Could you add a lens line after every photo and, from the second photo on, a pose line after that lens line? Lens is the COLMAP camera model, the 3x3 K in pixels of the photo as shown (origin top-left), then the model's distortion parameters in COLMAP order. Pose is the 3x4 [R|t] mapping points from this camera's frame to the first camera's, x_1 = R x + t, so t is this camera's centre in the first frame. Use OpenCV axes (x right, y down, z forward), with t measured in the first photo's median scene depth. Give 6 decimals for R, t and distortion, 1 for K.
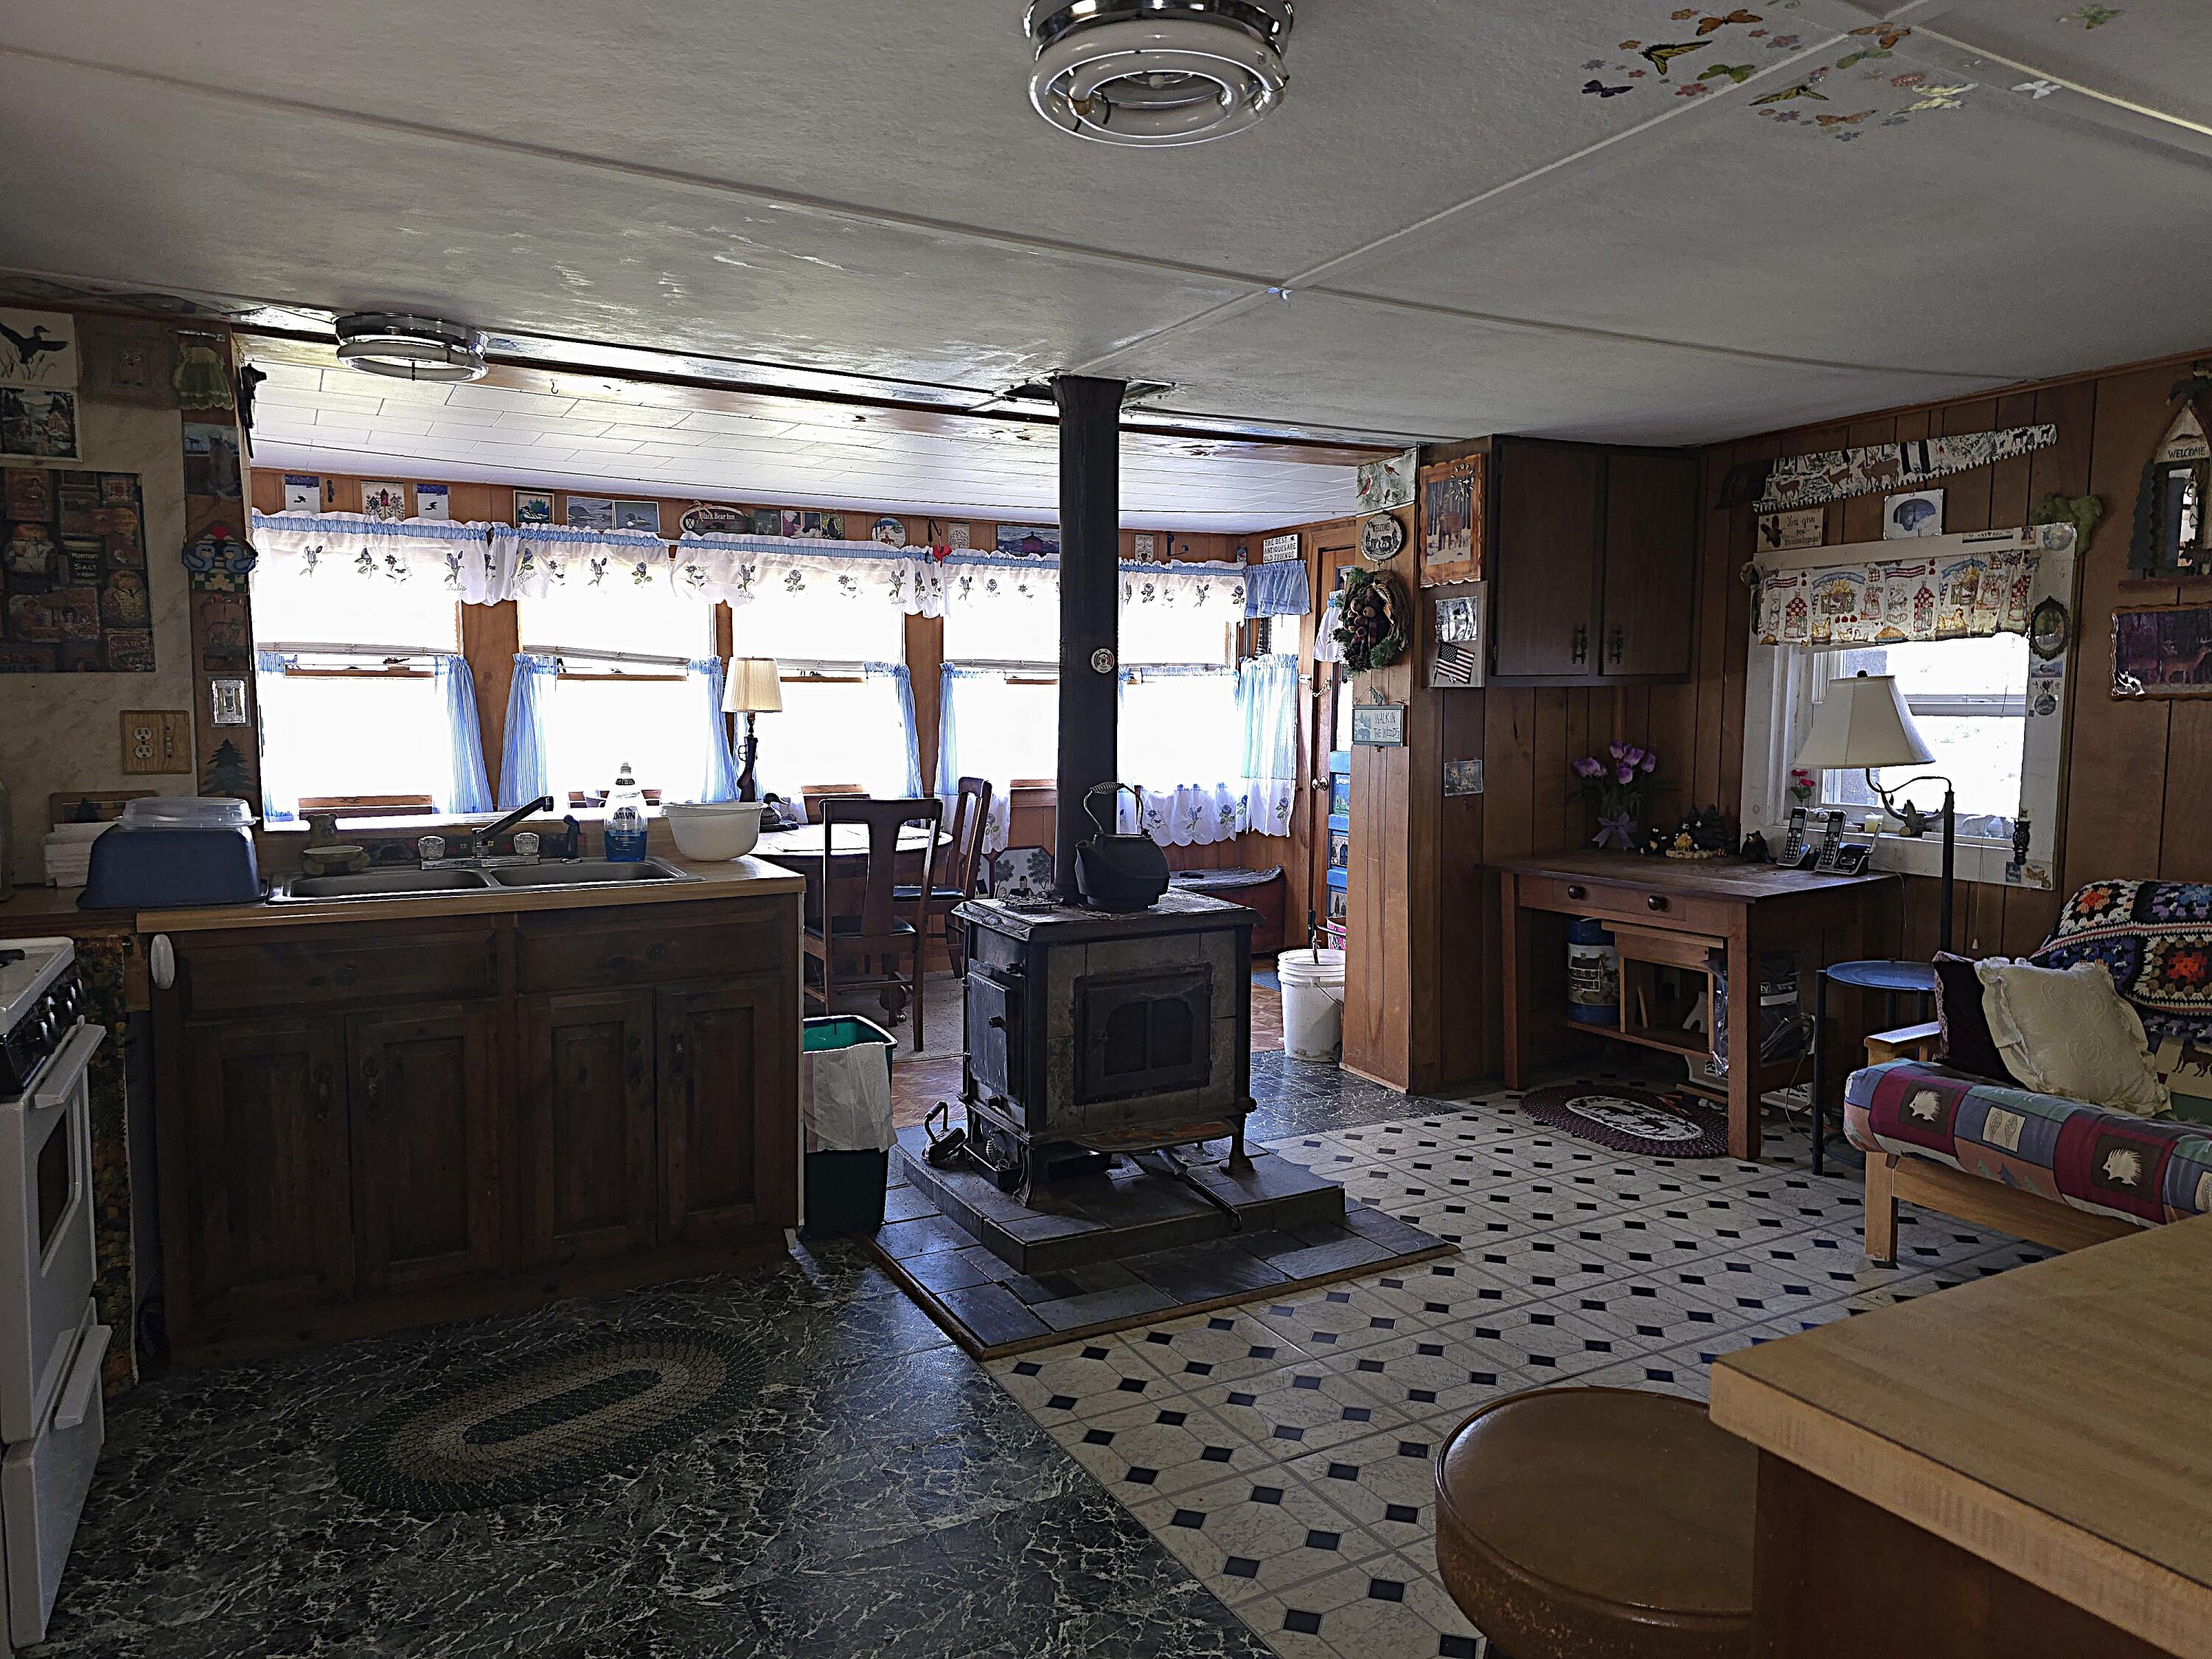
lens RADIAL K [[1475.0, 0, 1079.3], [0, 1475.0, 830.8], [0, 0, 1]] dist [0.064051, -0.059080]
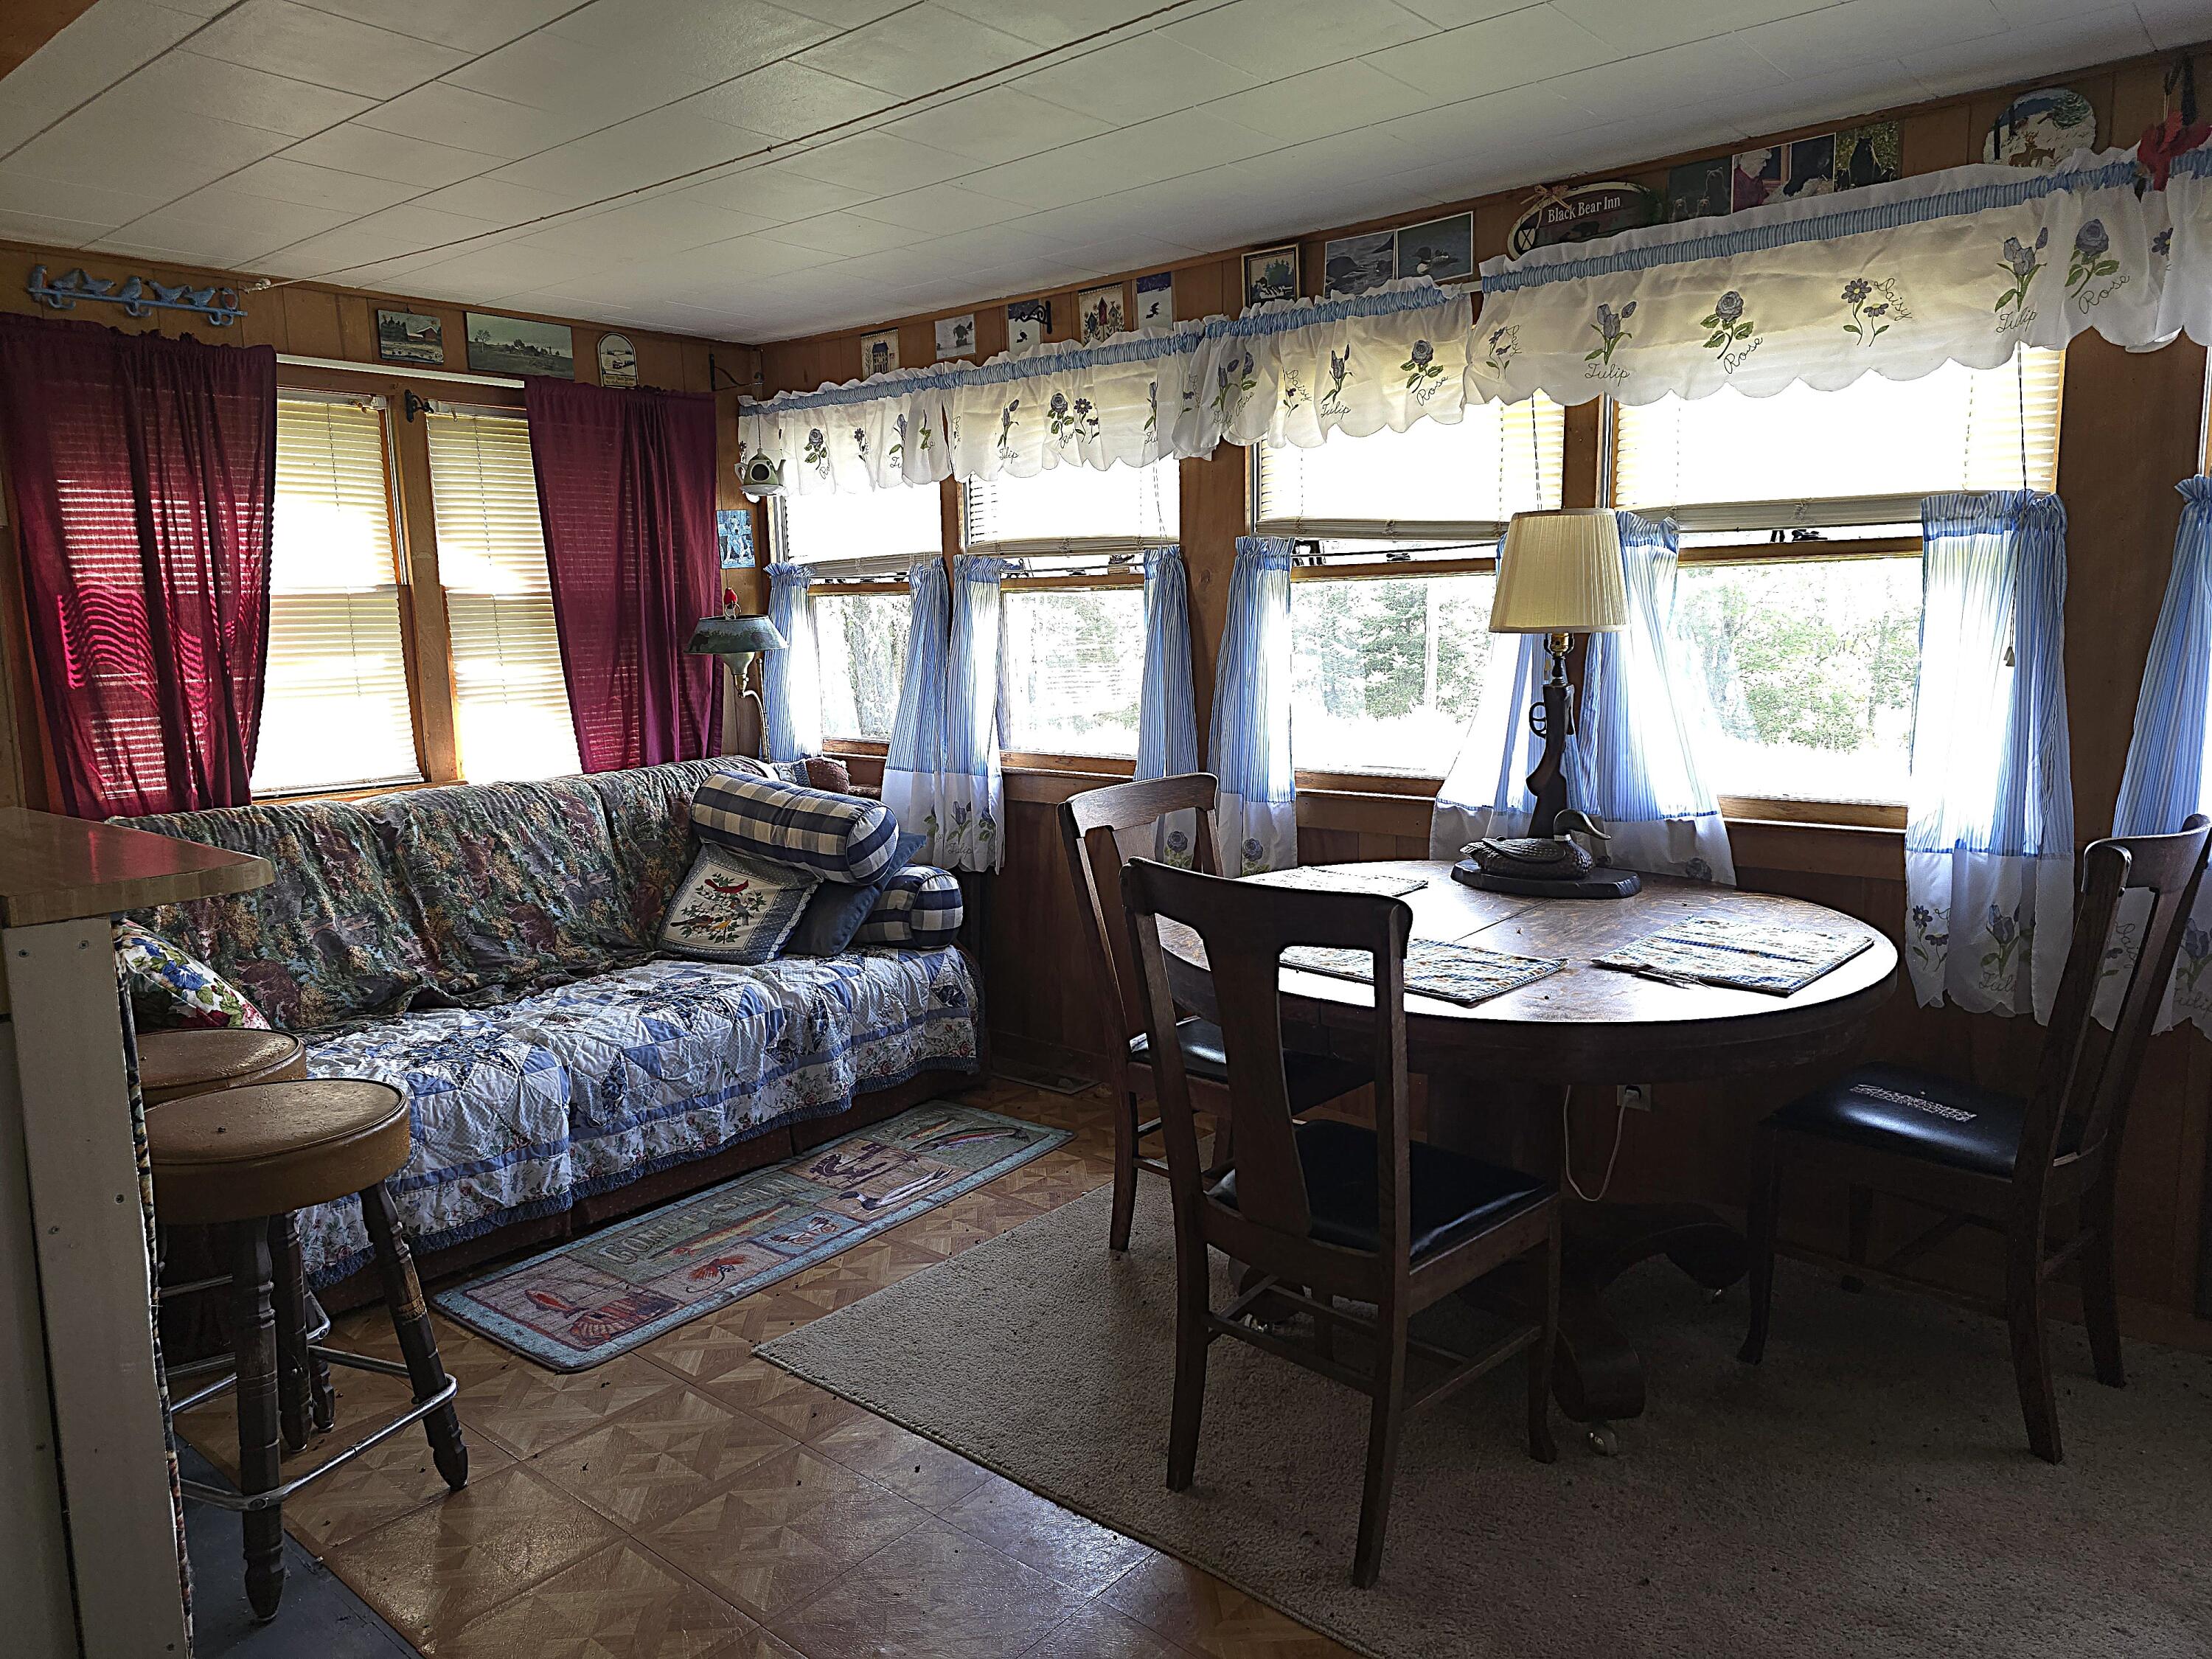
lens RADIAL K [[1475.0, 0, 1069.0], [0, 1475.0, 834.2], [0, 0, 1]] dist [0.064051, -0.059080]
pose [[0.375532, 0.123008, -0.918610, 0.293005], [-0.067096, 0.992161, 0.105428, -0.107080], [0.924378, 0.022043, 0.380841, 1.305868]]
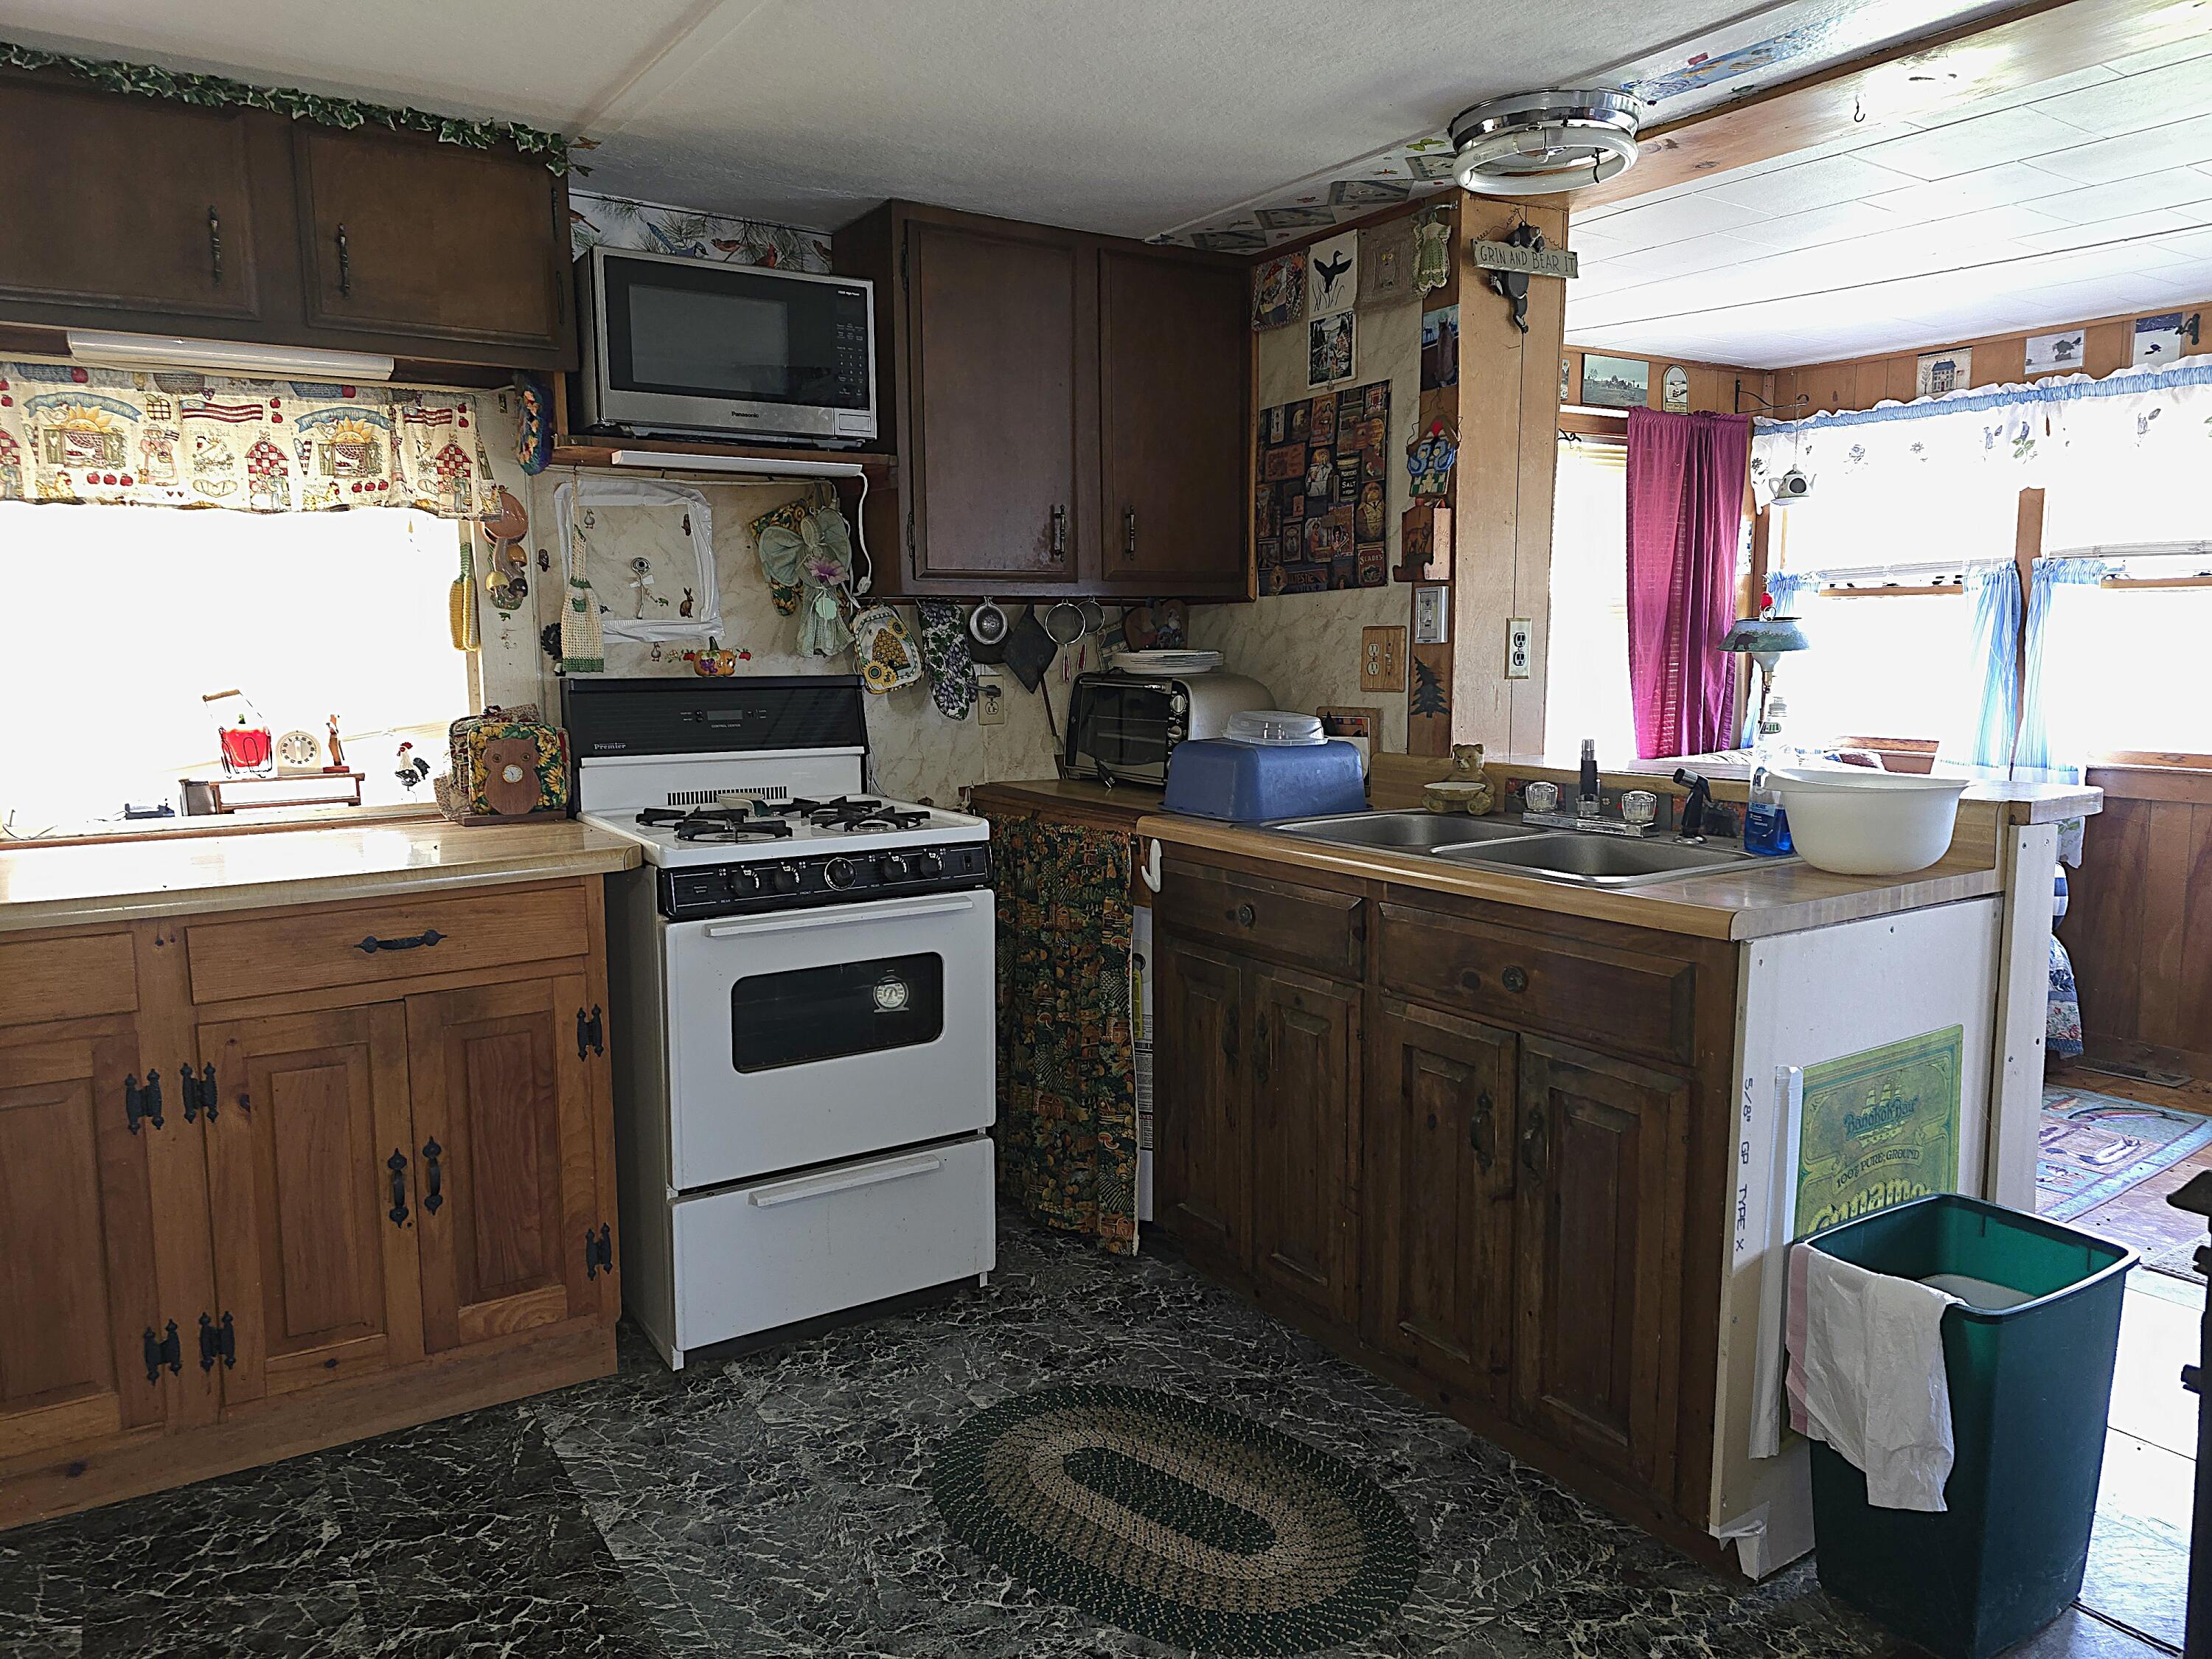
lens RADIAL K [[1475.0, 0, 1088.4], [0, 1475.0, 813.2], [0, 0, 1]] dist [0.064051, -0.059080]
pose [[0.101141, 0.109174, -0.988864, 0.324473], [-0.085295, 0.991252, 0.100714, -0.039913], [0.991209, 0.074159, 0.109568, 0.708533]]
